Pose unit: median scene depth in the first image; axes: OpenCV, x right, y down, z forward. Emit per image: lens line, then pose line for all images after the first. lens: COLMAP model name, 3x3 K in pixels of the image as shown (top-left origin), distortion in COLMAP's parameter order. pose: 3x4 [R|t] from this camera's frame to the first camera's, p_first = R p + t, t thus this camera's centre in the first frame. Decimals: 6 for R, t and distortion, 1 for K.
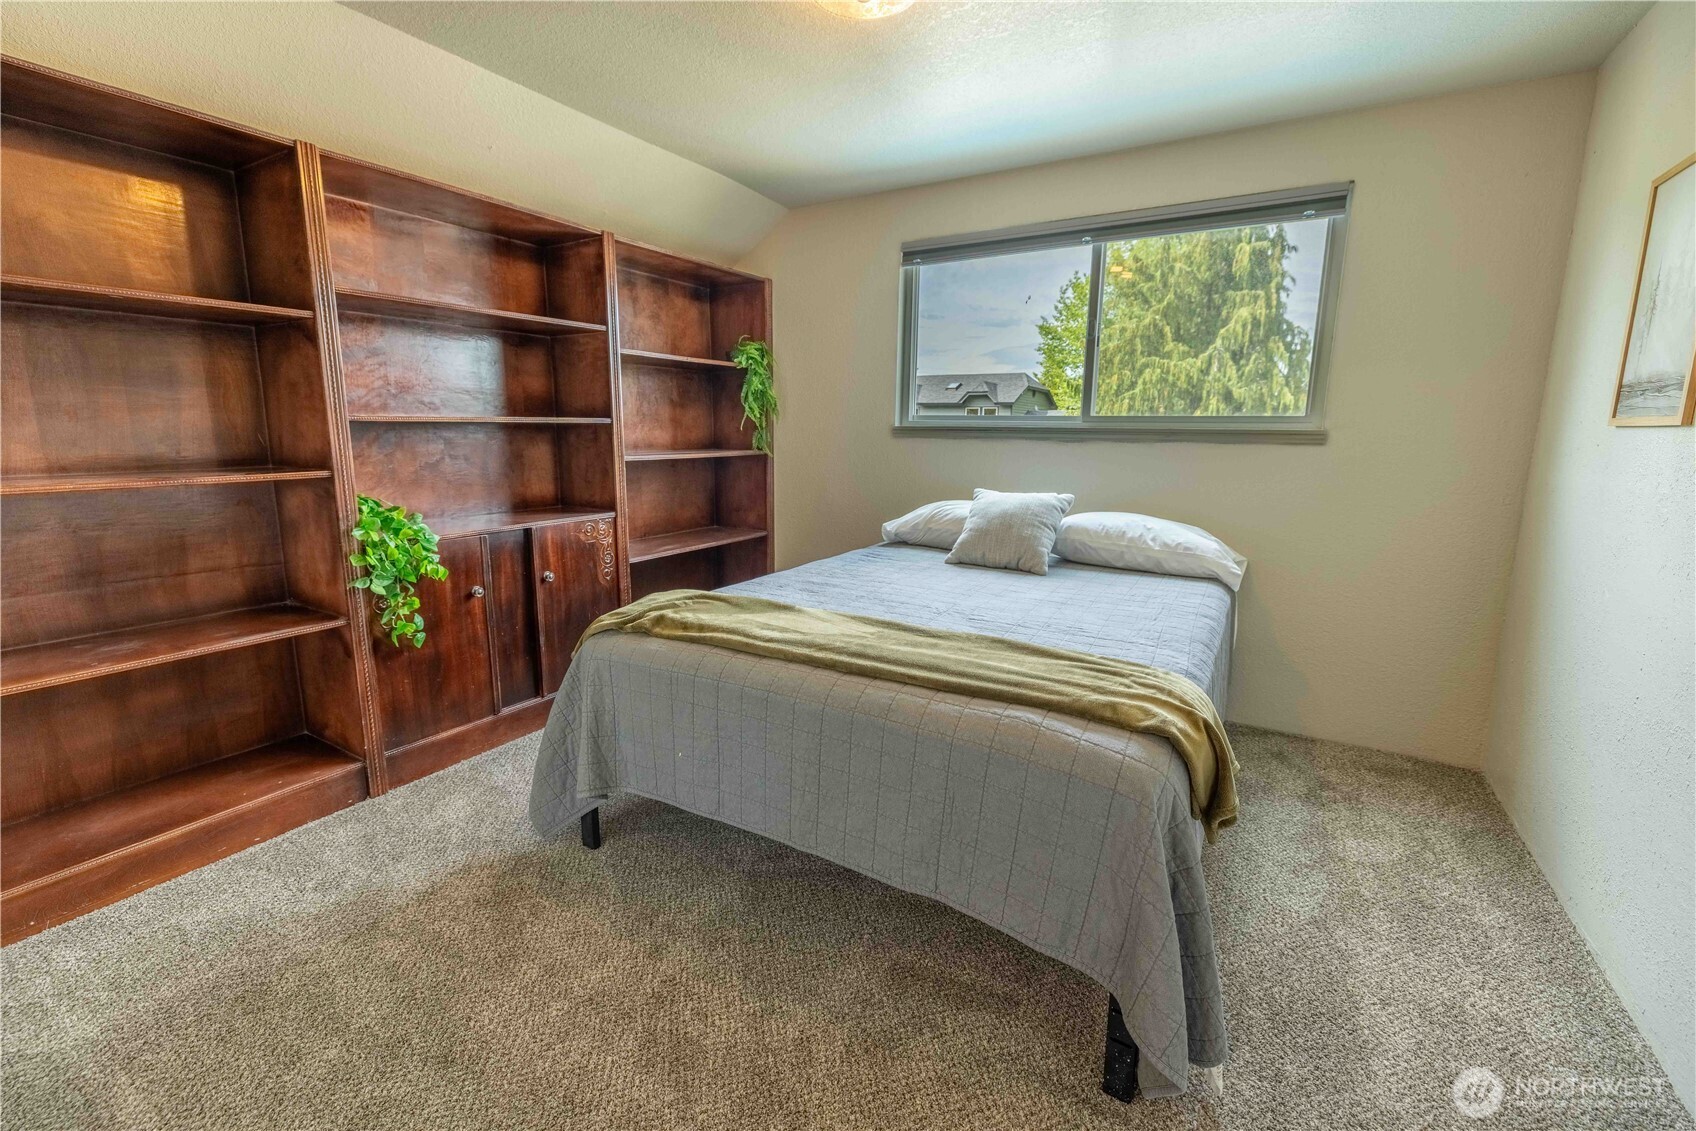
lens RADIAL K [[712.4, 0, 846.9], [0, 712.4, 561.7], [0, 0, 1]] dist [0.001160, -0.001649]
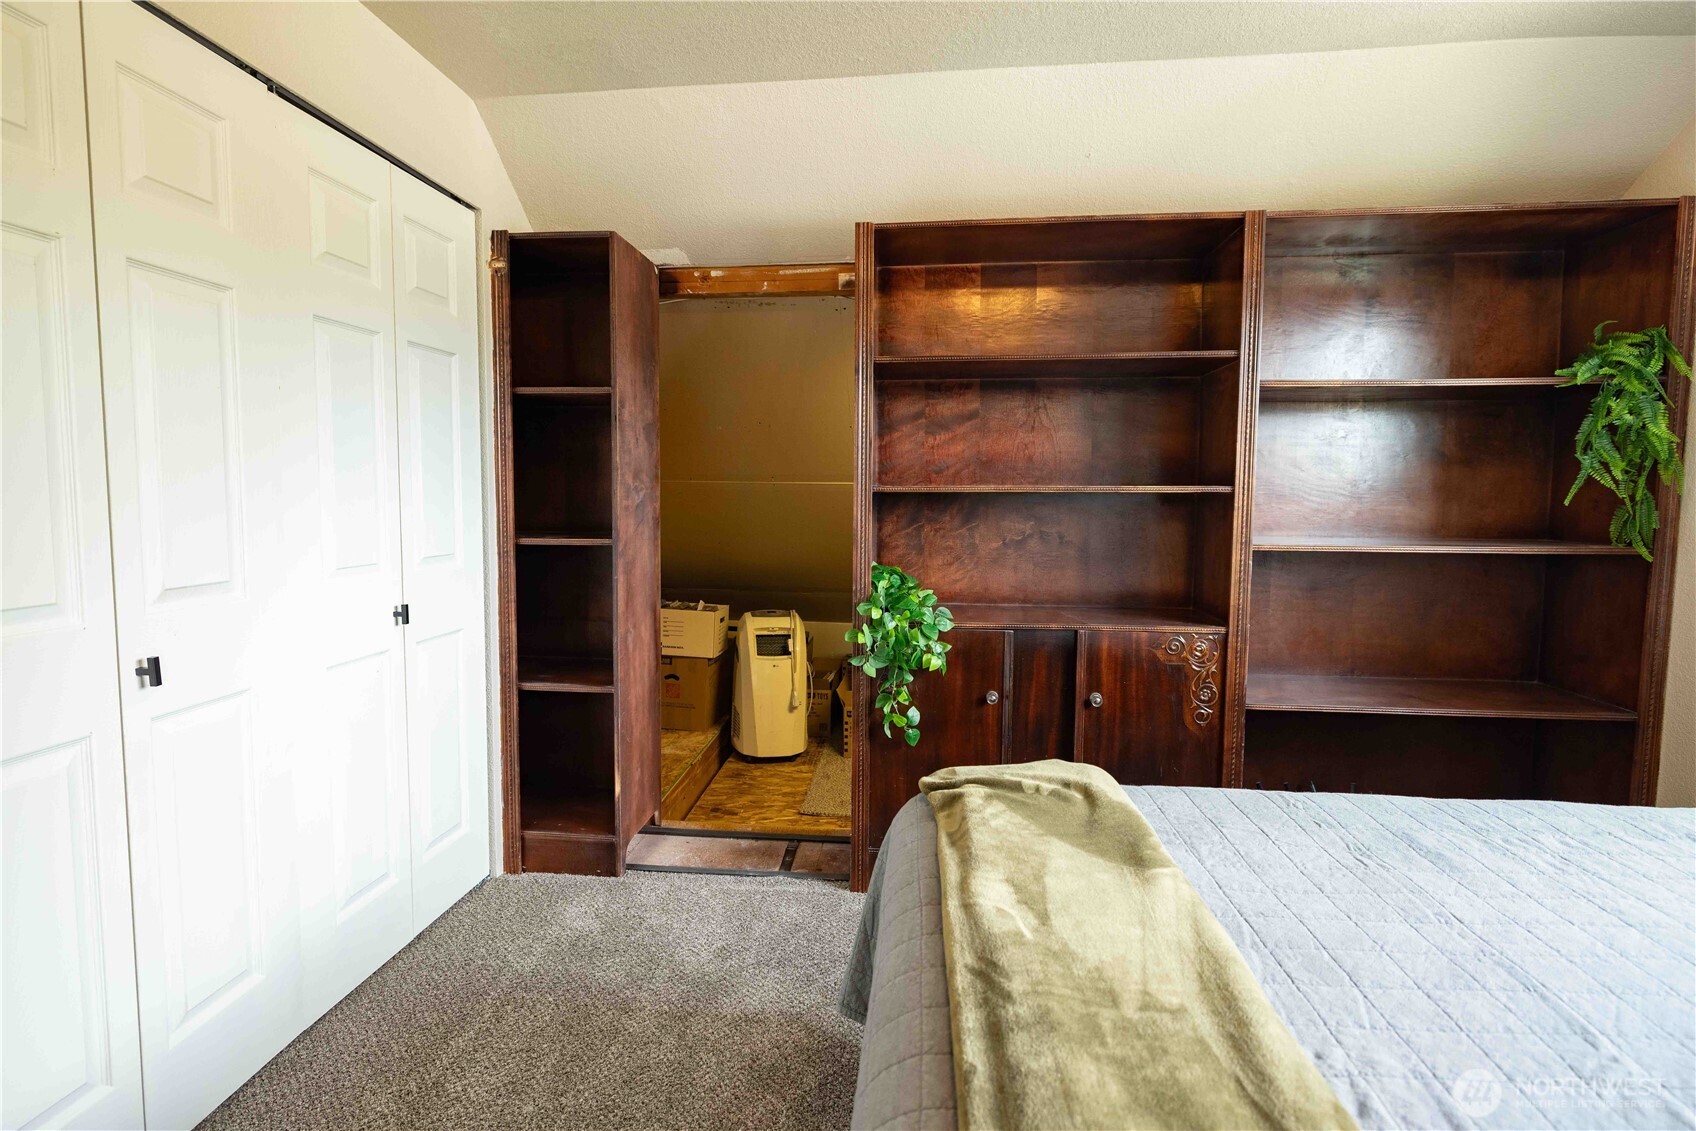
lens RADIAL K [[827.1, 0, 843.8], [0, 827.1, 557.8], [0, 0, 1]] dist [-0.003126, 0.000108]
pose [[0.416872, 0.065396, -0.906610, 0.211617], [-0.171061, 0.985231, -0.007588, -0.065580], [0.892724, 0.158249, 0.421902, 0.352281]]
